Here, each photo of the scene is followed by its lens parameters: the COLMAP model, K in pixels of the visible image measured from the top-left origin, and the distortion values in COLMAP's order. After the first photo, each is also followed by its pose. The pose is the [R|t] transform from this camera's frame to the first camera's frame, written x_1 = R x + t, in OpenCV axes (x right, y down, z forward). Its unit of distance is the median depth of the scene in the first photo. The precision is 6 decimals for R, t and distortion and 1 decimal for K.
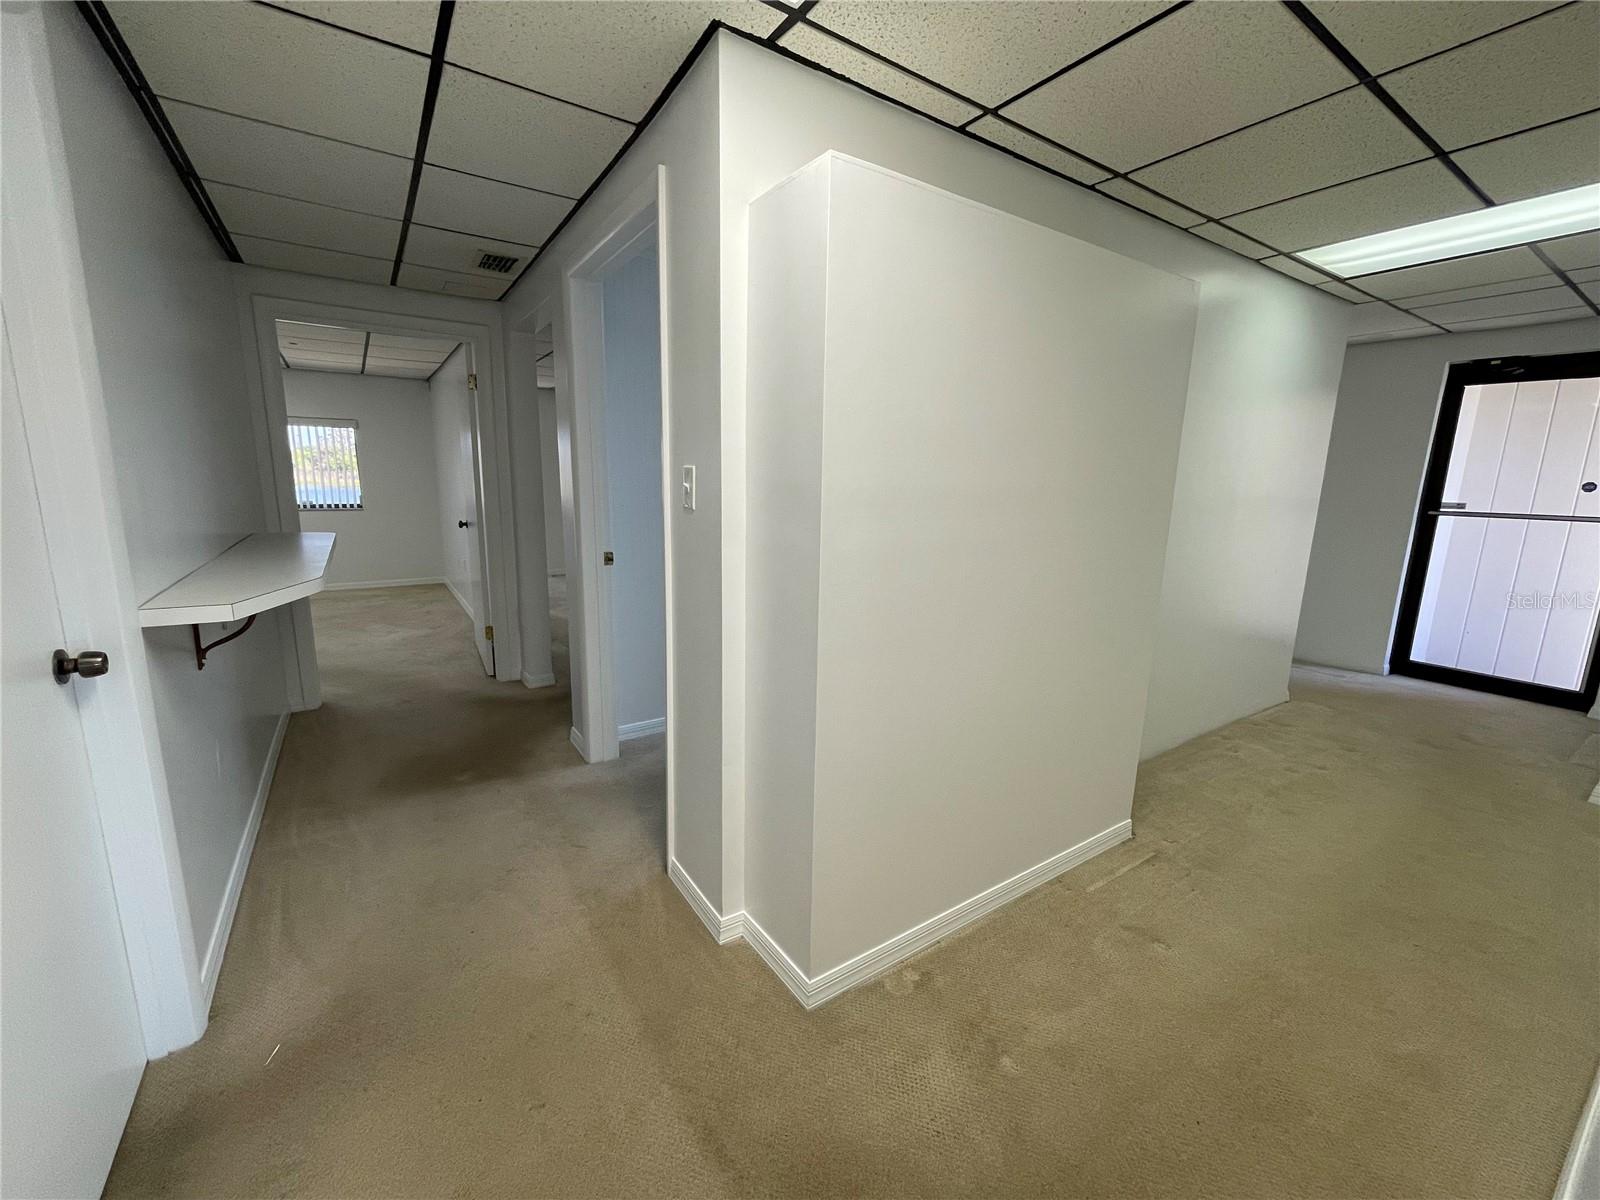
lens RADIAL K [[649.8, 0, 797.2], [0, 649.8, 597.5], [0, 0, 1]] dist [-0.003640, 0.000518]
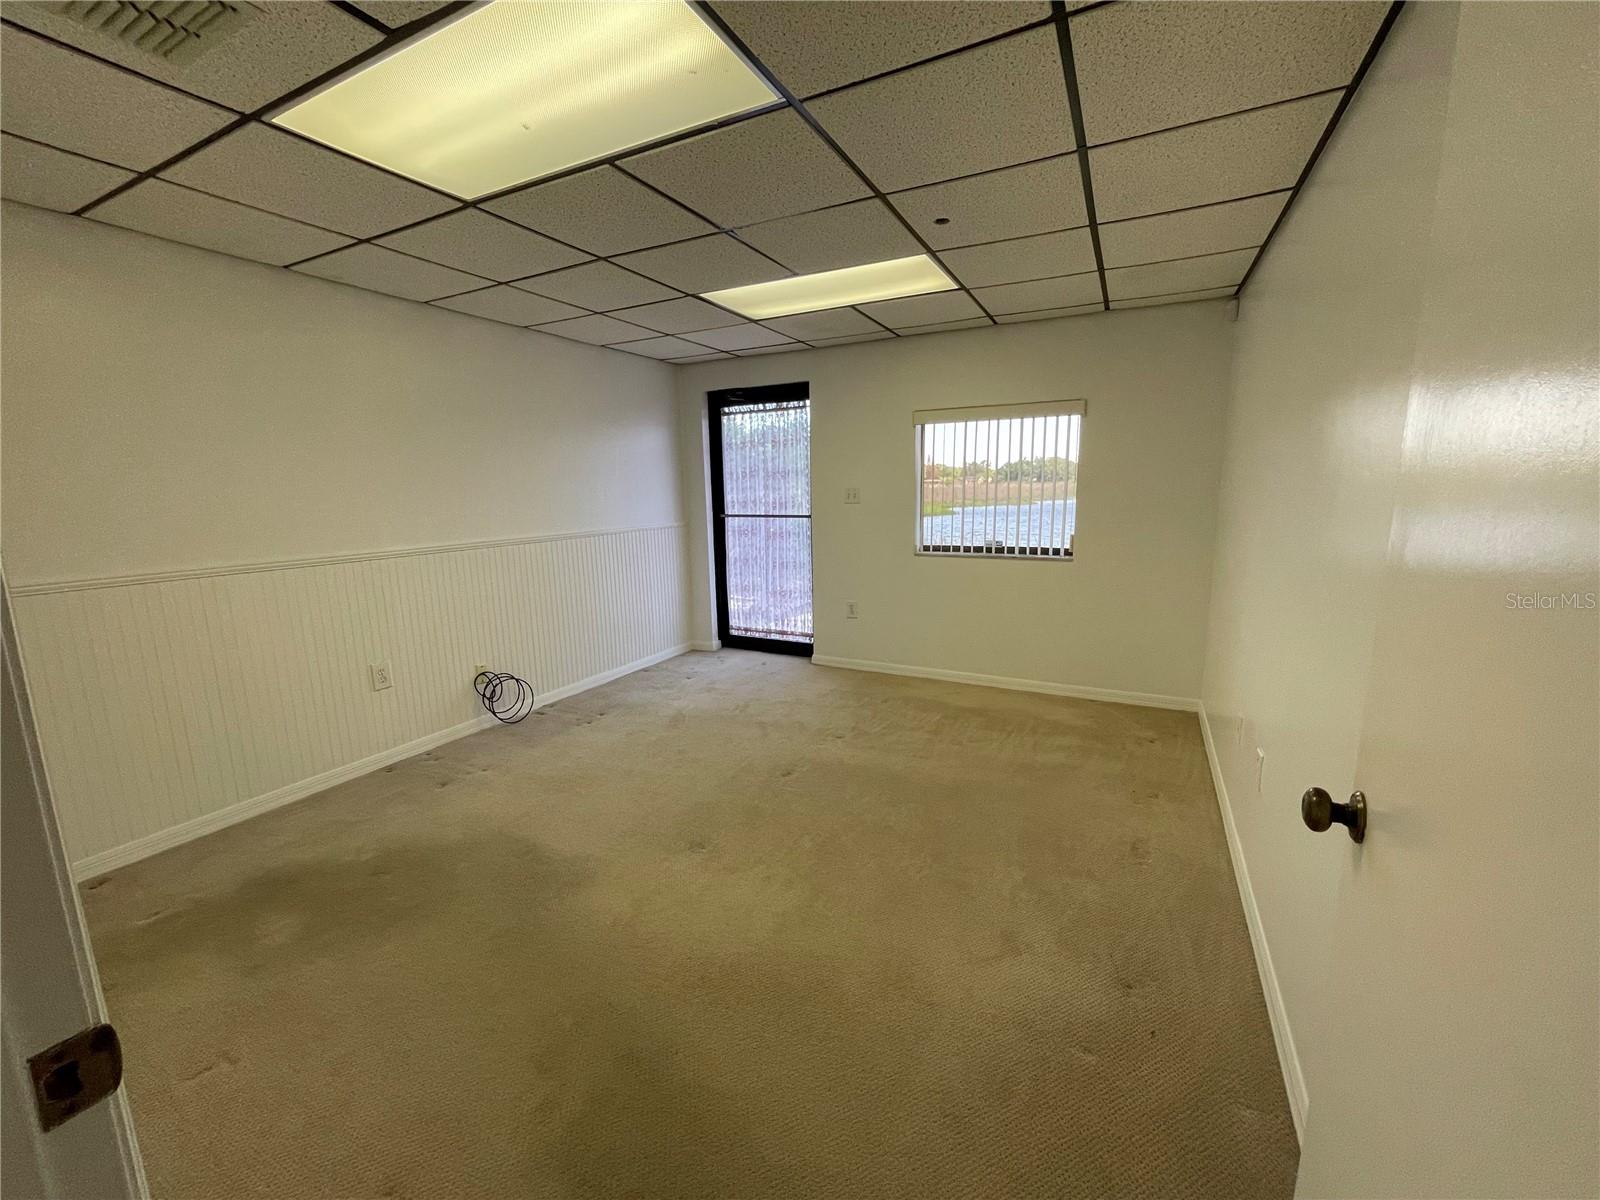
lens RADIAL K [[649.8, 0, 798.0], [0, 649.8, 600.1], [0, 0, 1]] dist [-0.003640, 0.000518]
pose [[0.482050, 0.127004, -0.866890, -0.293267], [-0.144893, 0.987370, 0.064084, -0.103441], [0.864080, 0.094714, 0.494363, 0.525362]]
